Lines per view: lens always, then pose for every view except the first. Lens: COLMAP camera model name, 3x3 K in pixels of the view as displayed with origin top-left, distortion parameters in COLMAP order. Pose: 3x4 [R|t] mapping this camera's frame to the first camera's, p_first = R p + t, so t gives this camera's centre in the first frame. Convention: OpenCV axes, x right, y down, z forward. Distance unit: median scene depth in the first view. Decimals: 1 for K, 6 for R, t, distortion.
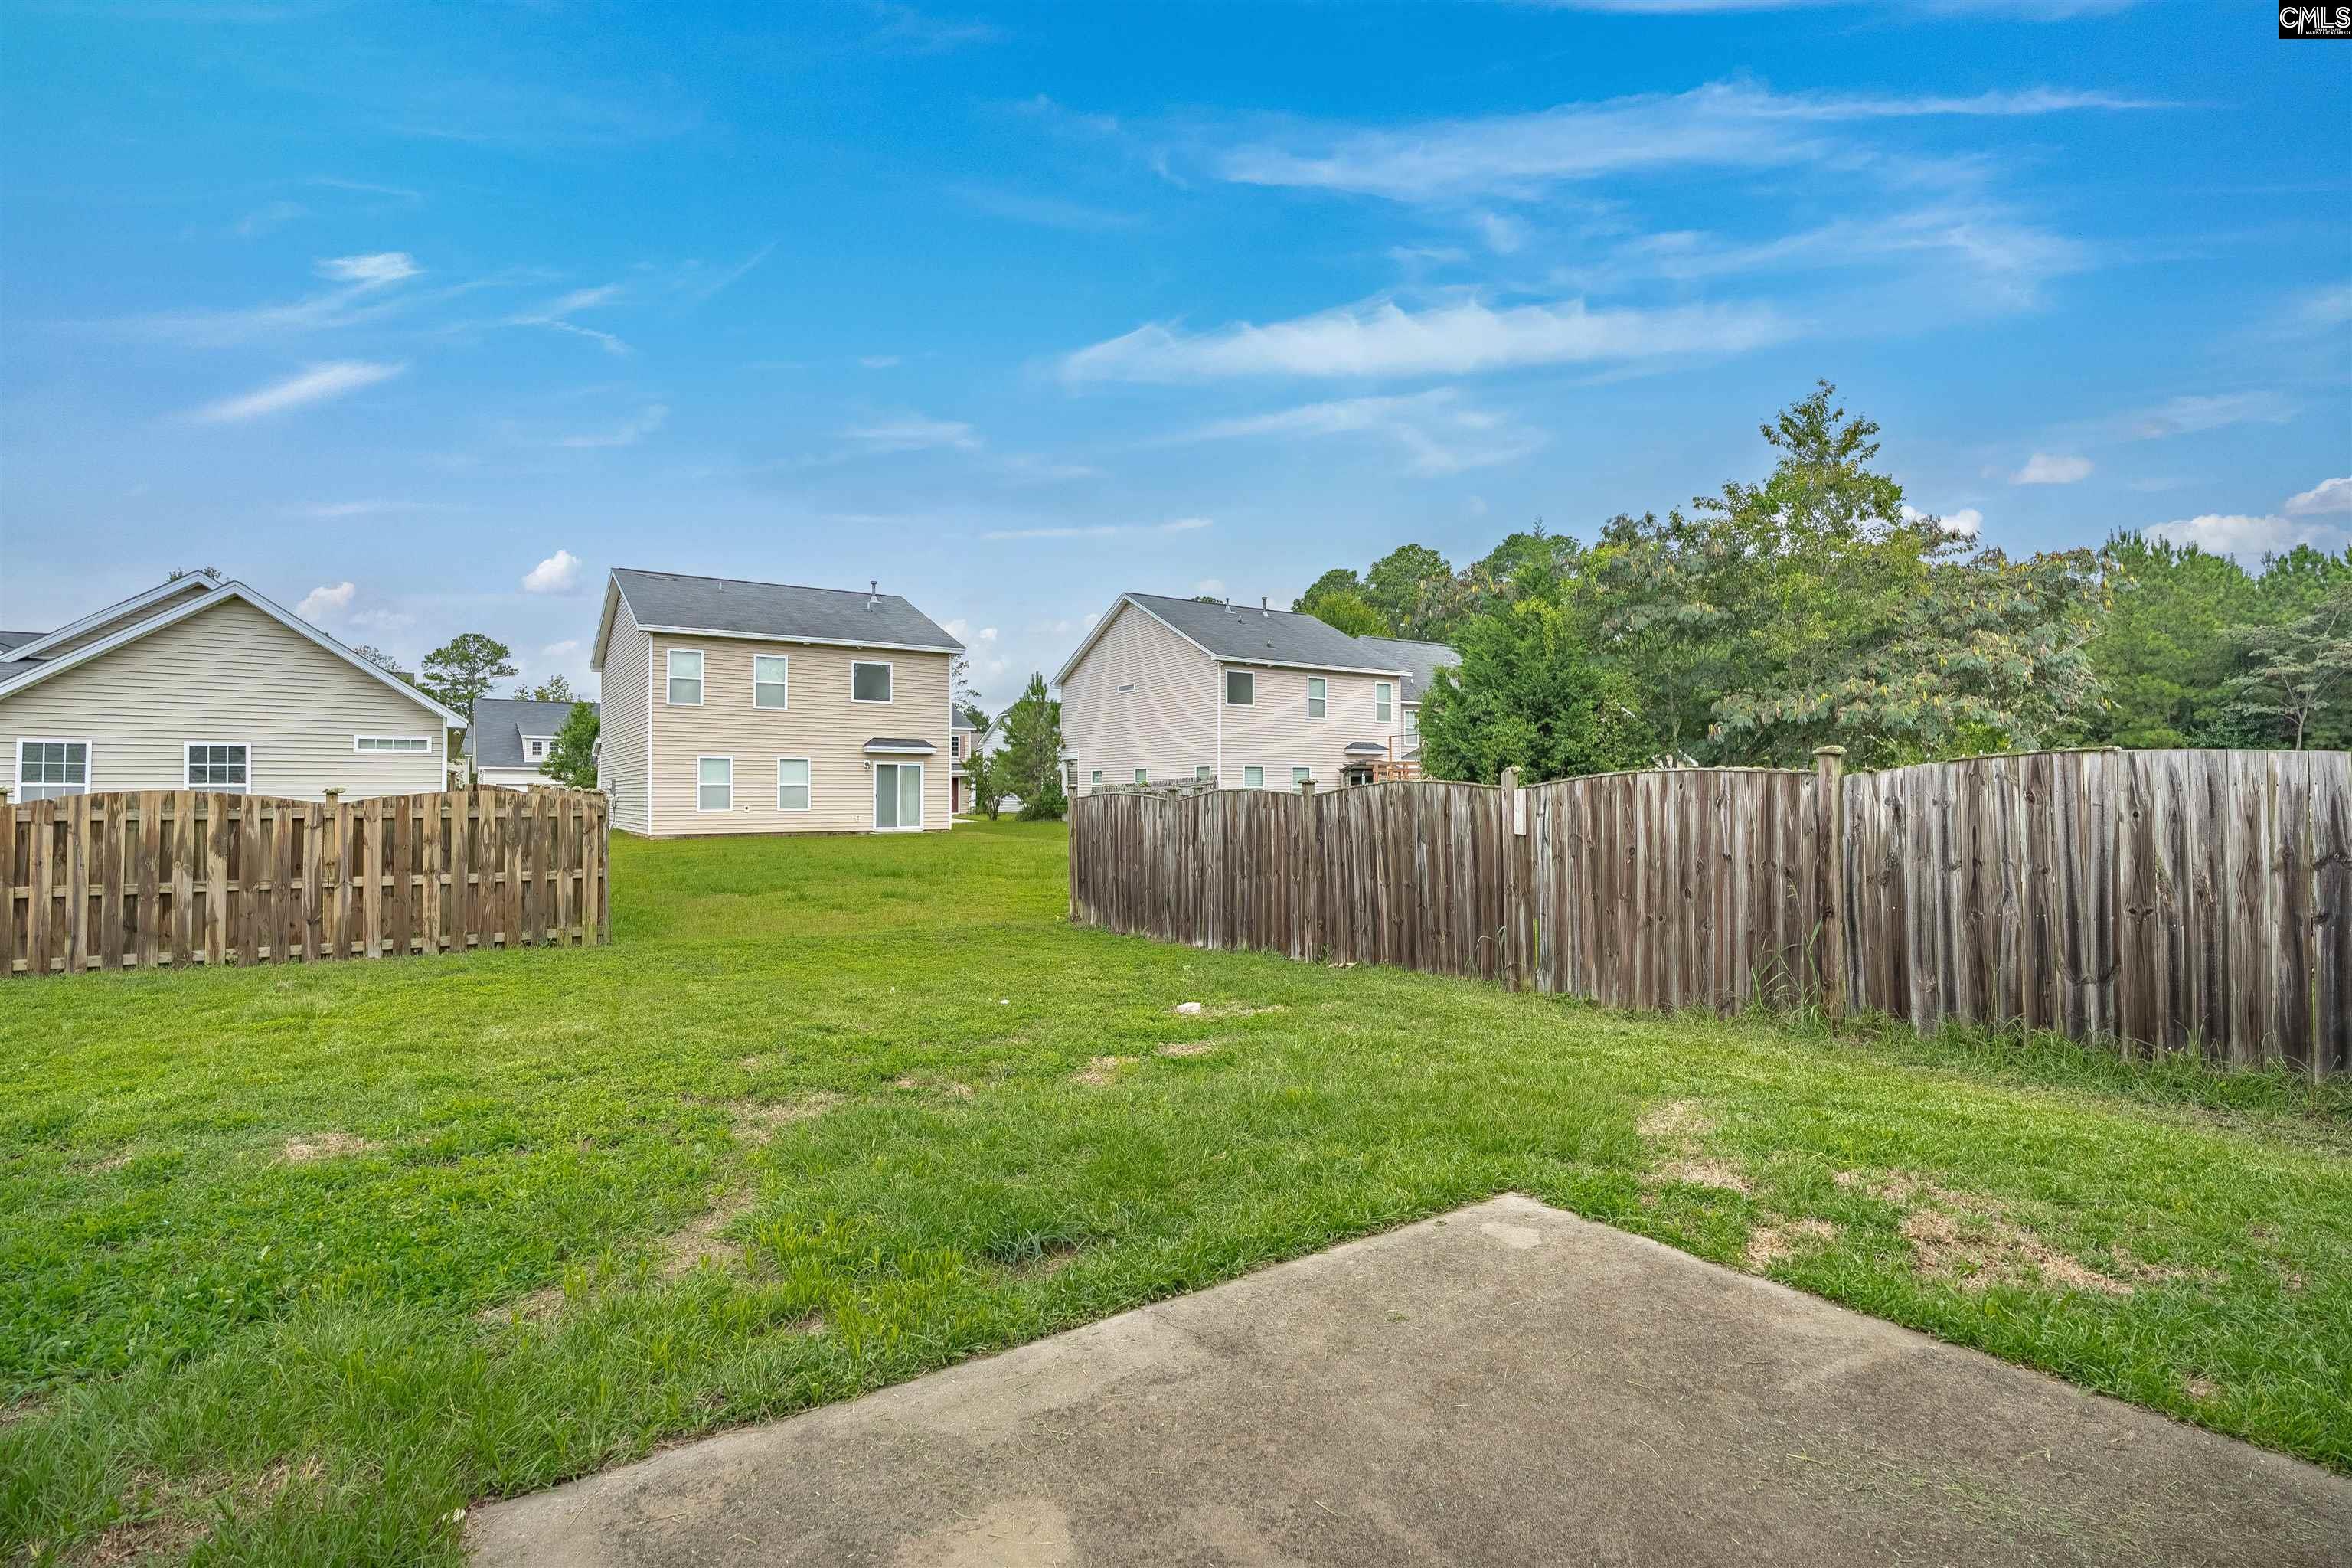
lens RADIAL K [[1106.2, 0, 1197.1], [0, 1106.2, 777.8], [0, 0, 1]] dist [-0.031058, 0.006477]
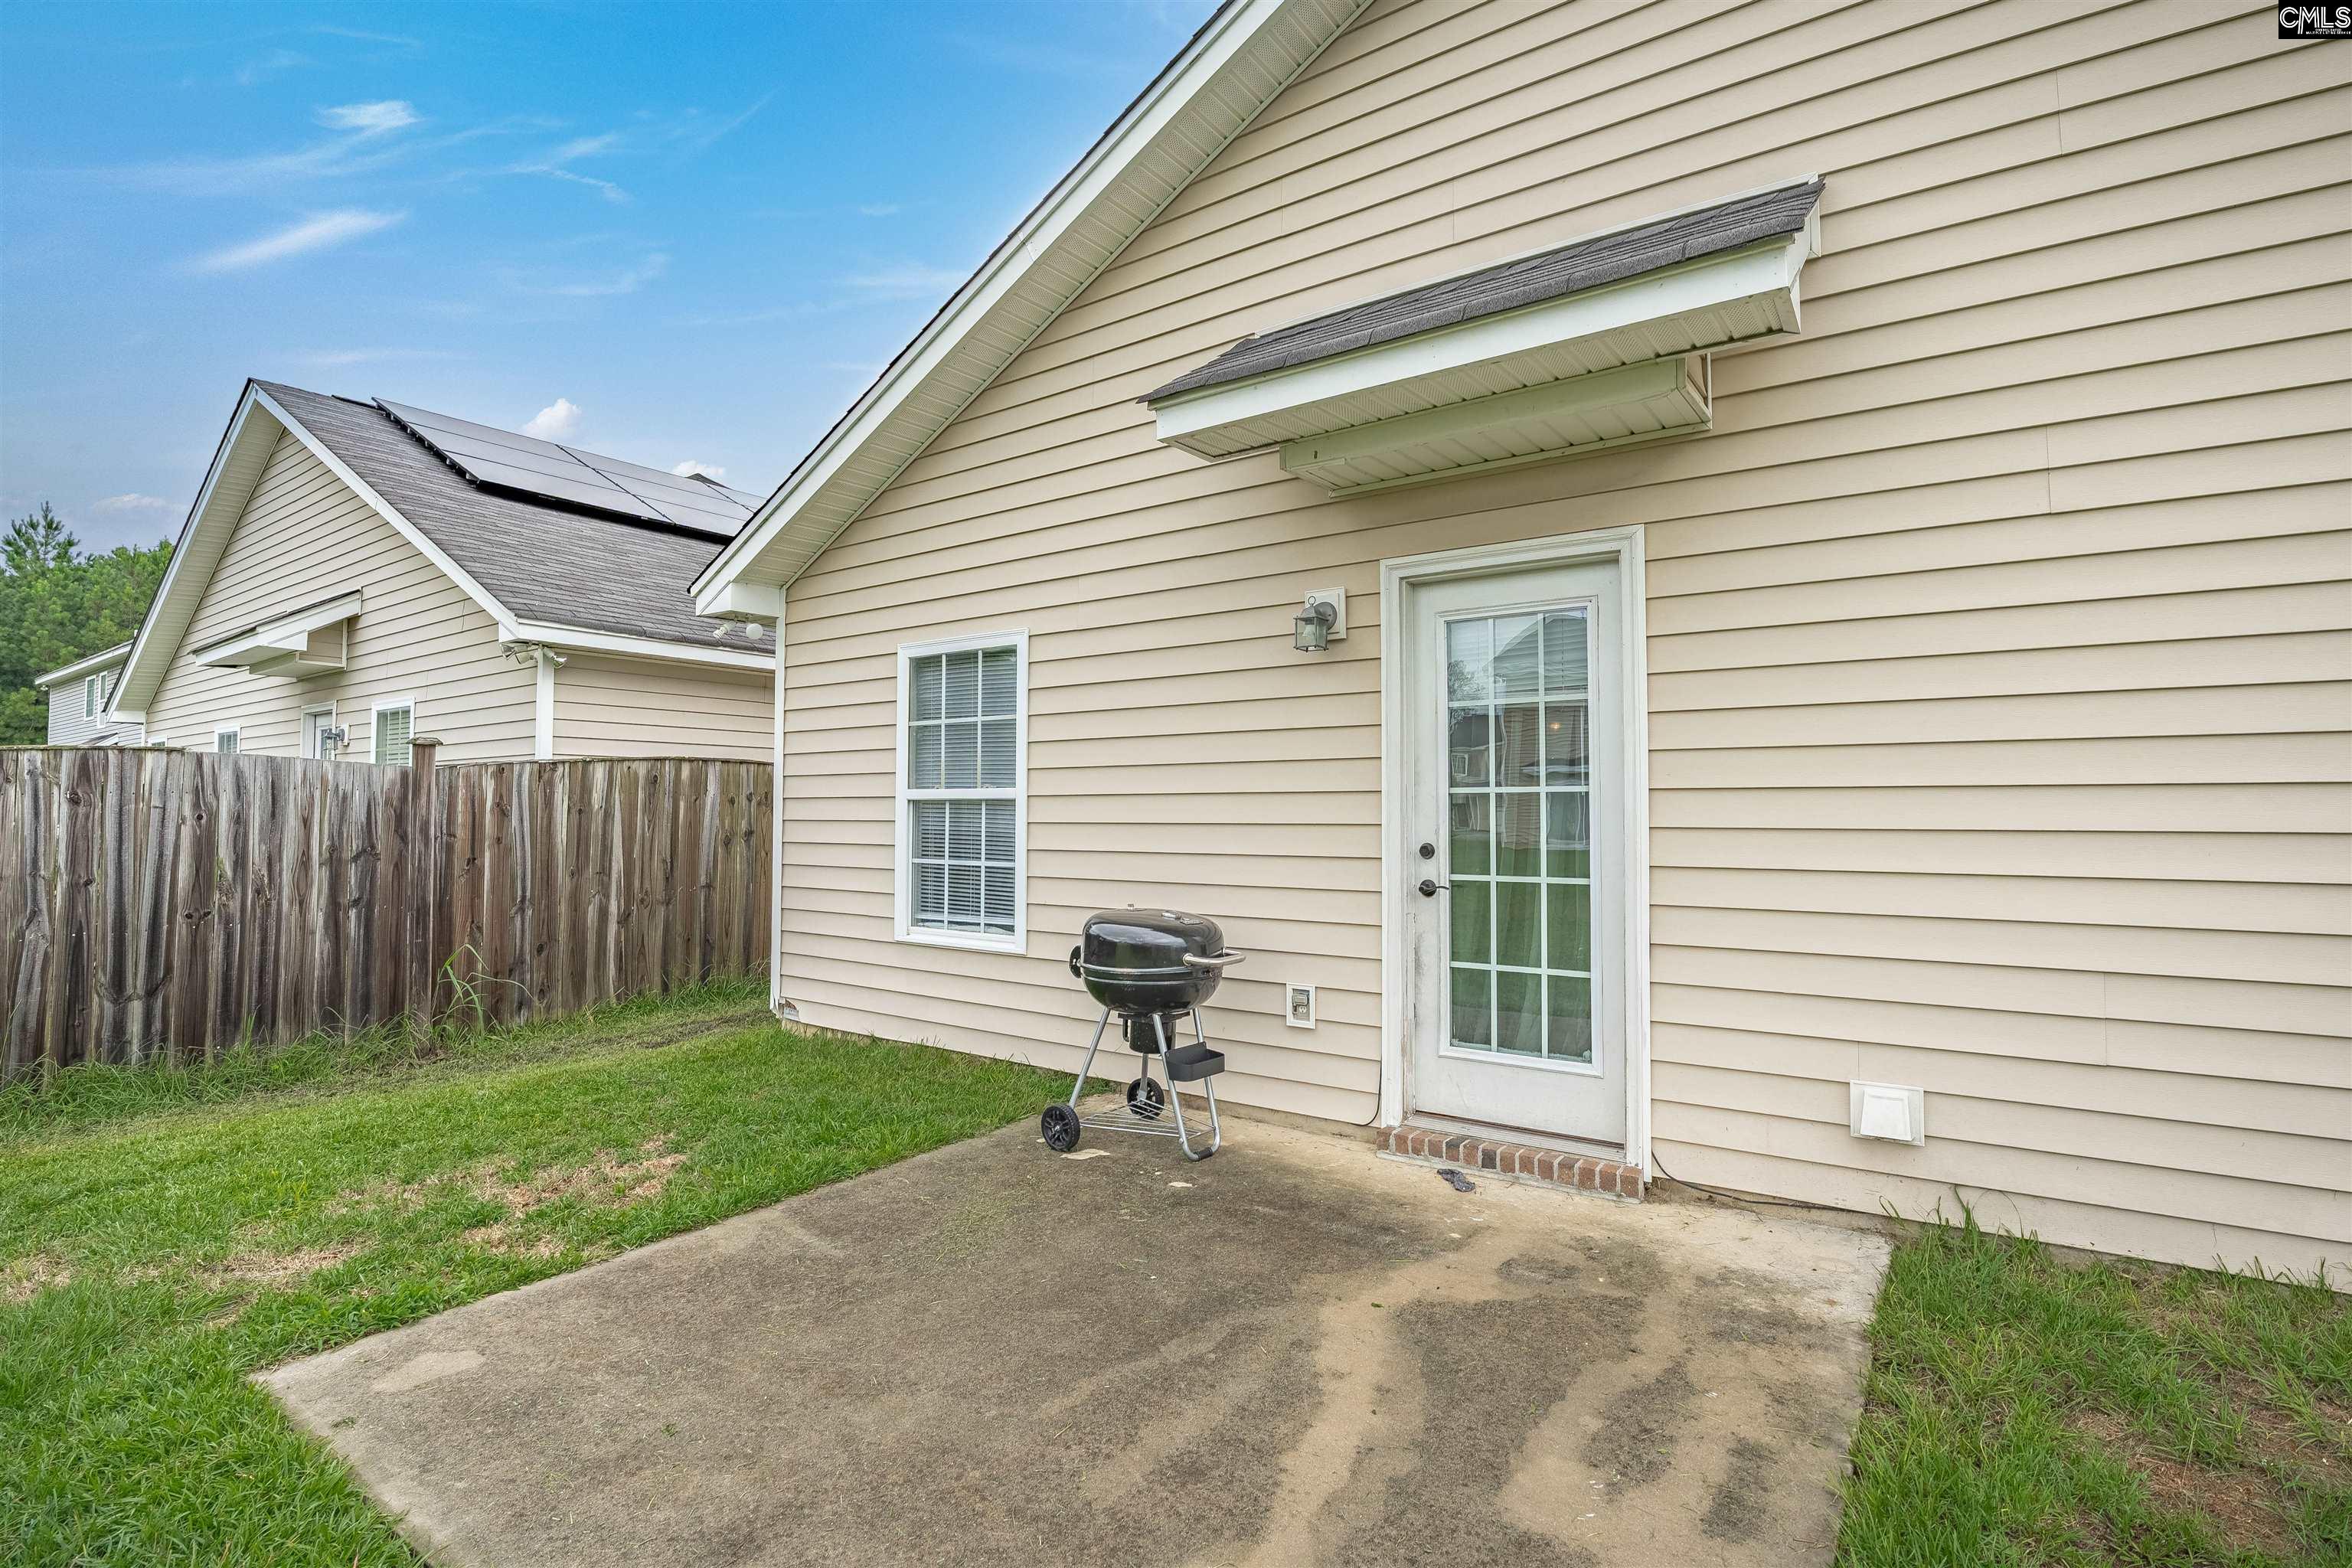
lens RADIAL K [[1106.2, 0, 1197.1], [0, 1106.2, 777.8], [0, 0, 1]] dist [-0.031058, 0.006477]
pose [[-0.339527, 0.030930, 0.940088, -0.213434], [-0.014381, 0.999172, -0.038068, 0.013022], [-0.940486, -0.026445, -0.338801, 0.277474]]
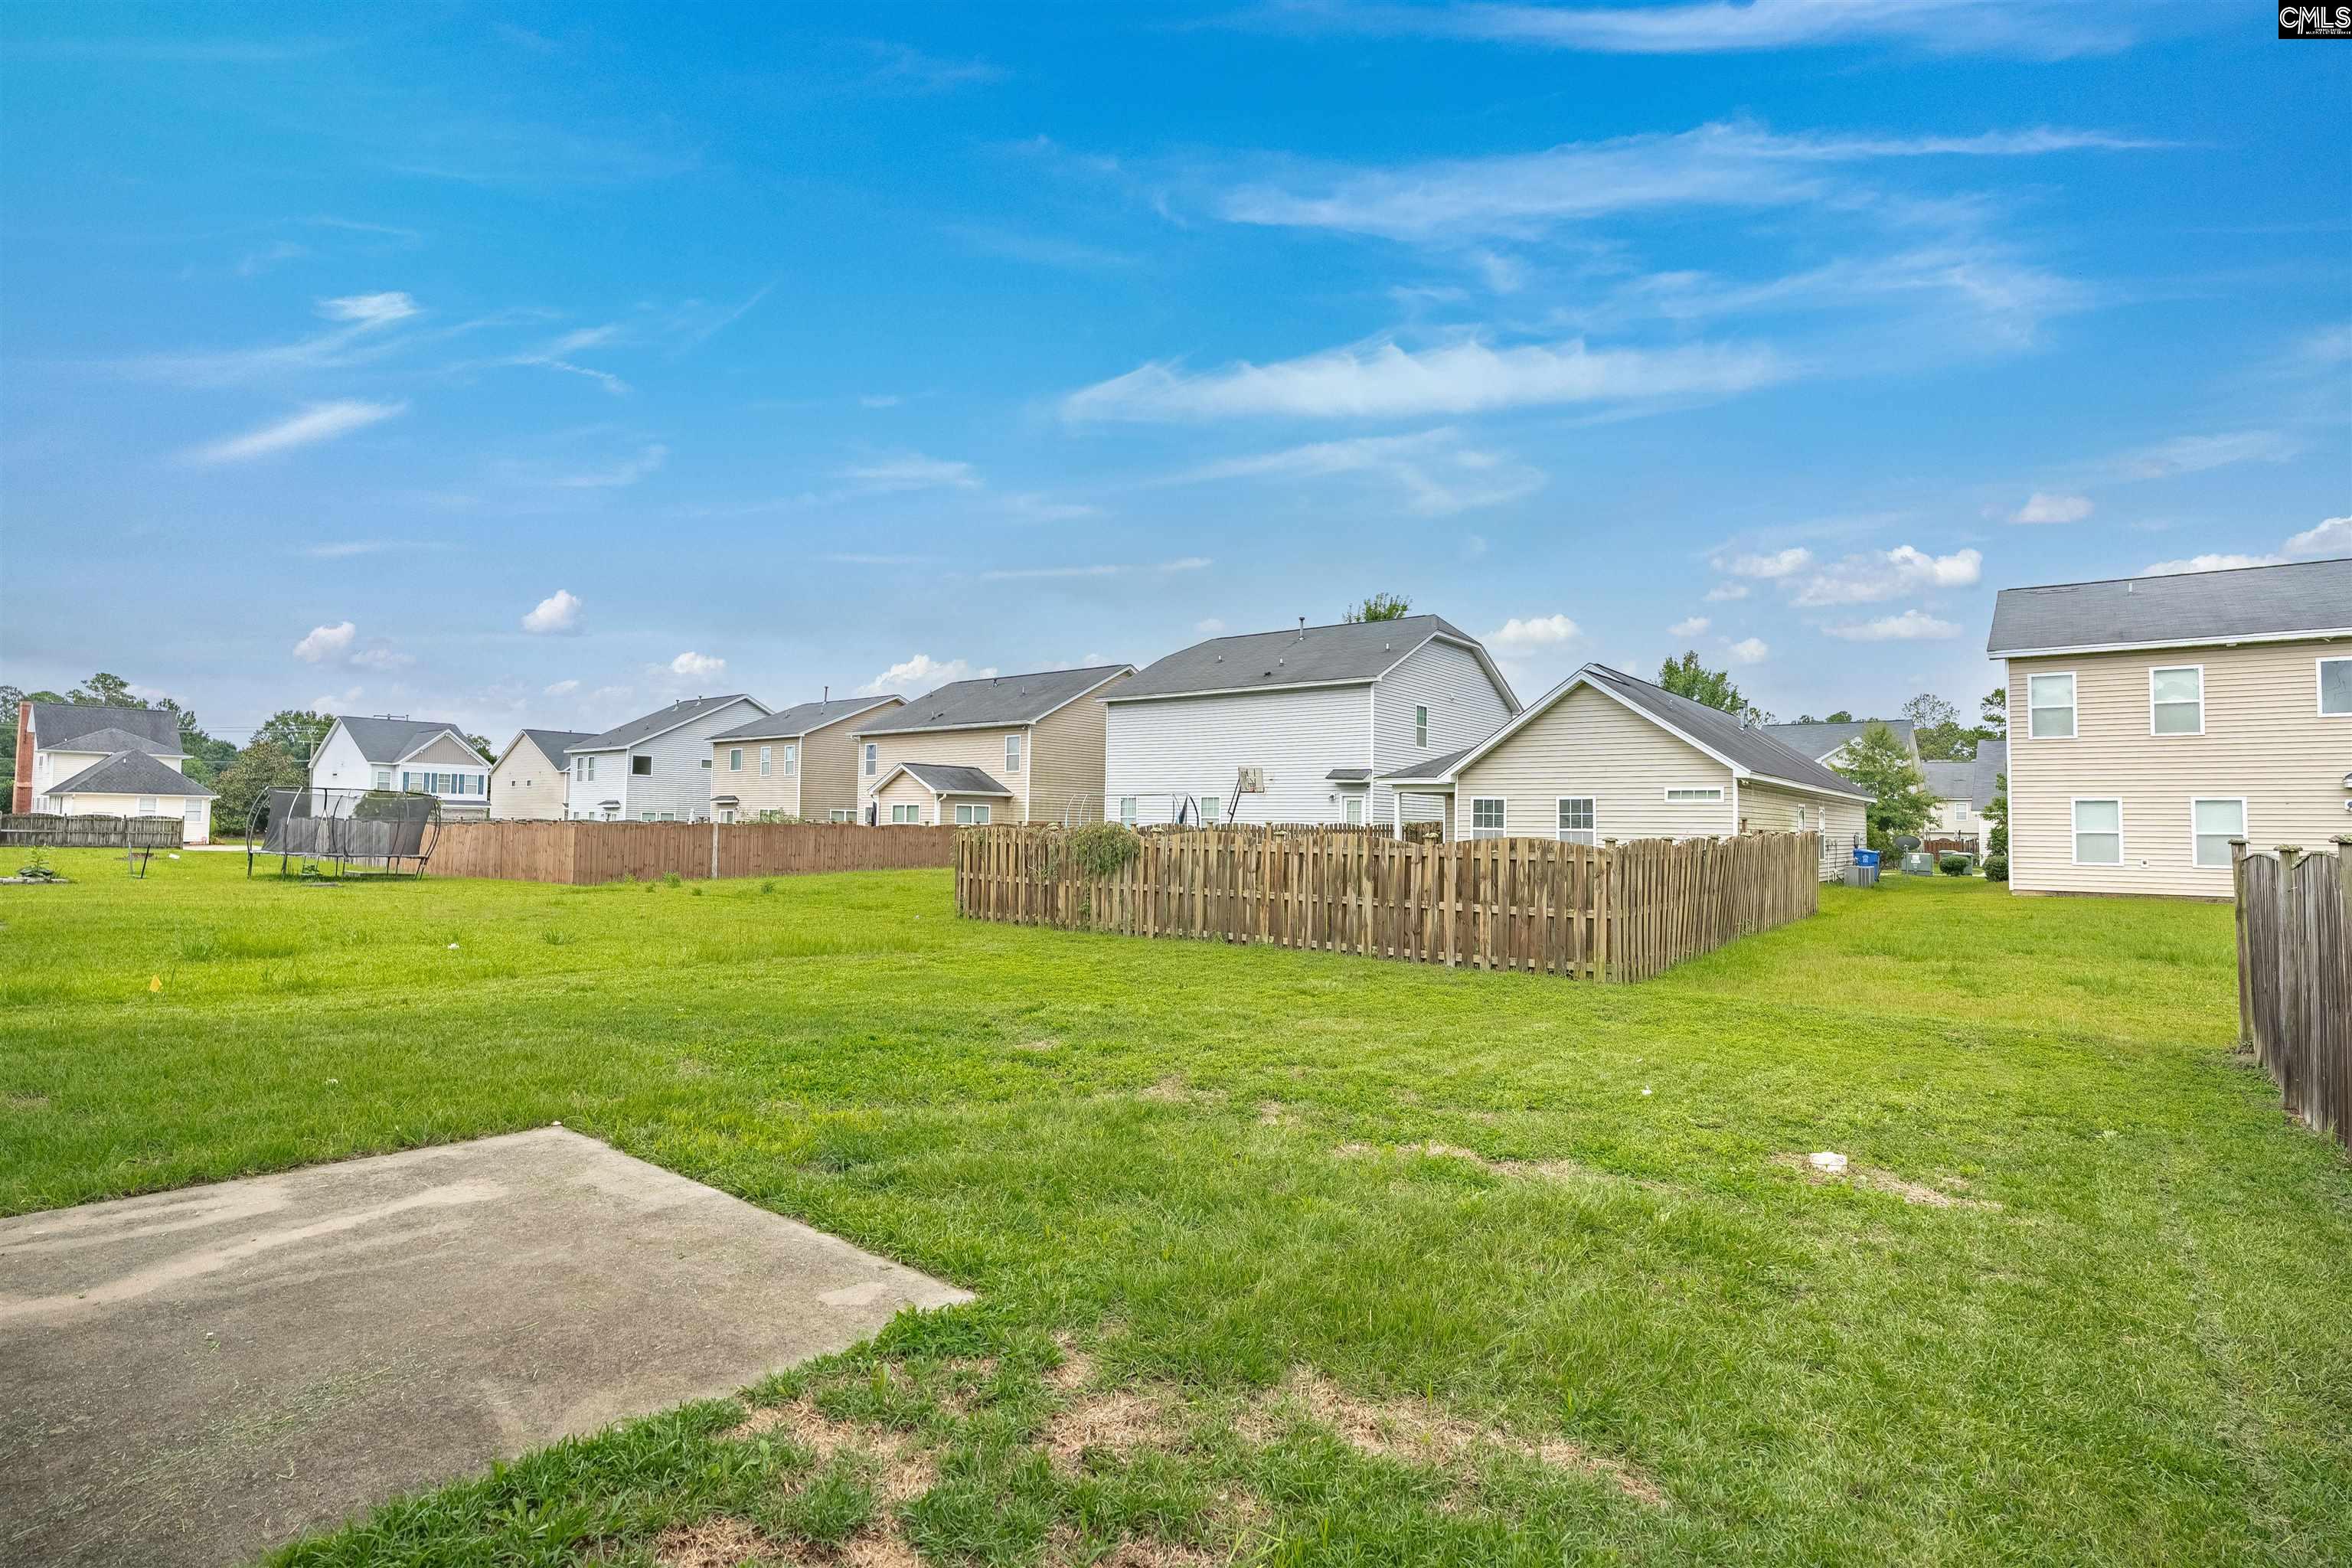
lens RADIAL K [[1134.0, 0, 1203.2], [0, 1134.0, 748.2], [0, 0, 1]] dist [-0.030688, 0.008889]
pose [[0.300595, -0.061195, -0.951787, 0.501873], [-0.001350, 0.997911, -0.064587, -0.005901], [0.953751, 0.020700, 0.299885, 0.355283]]
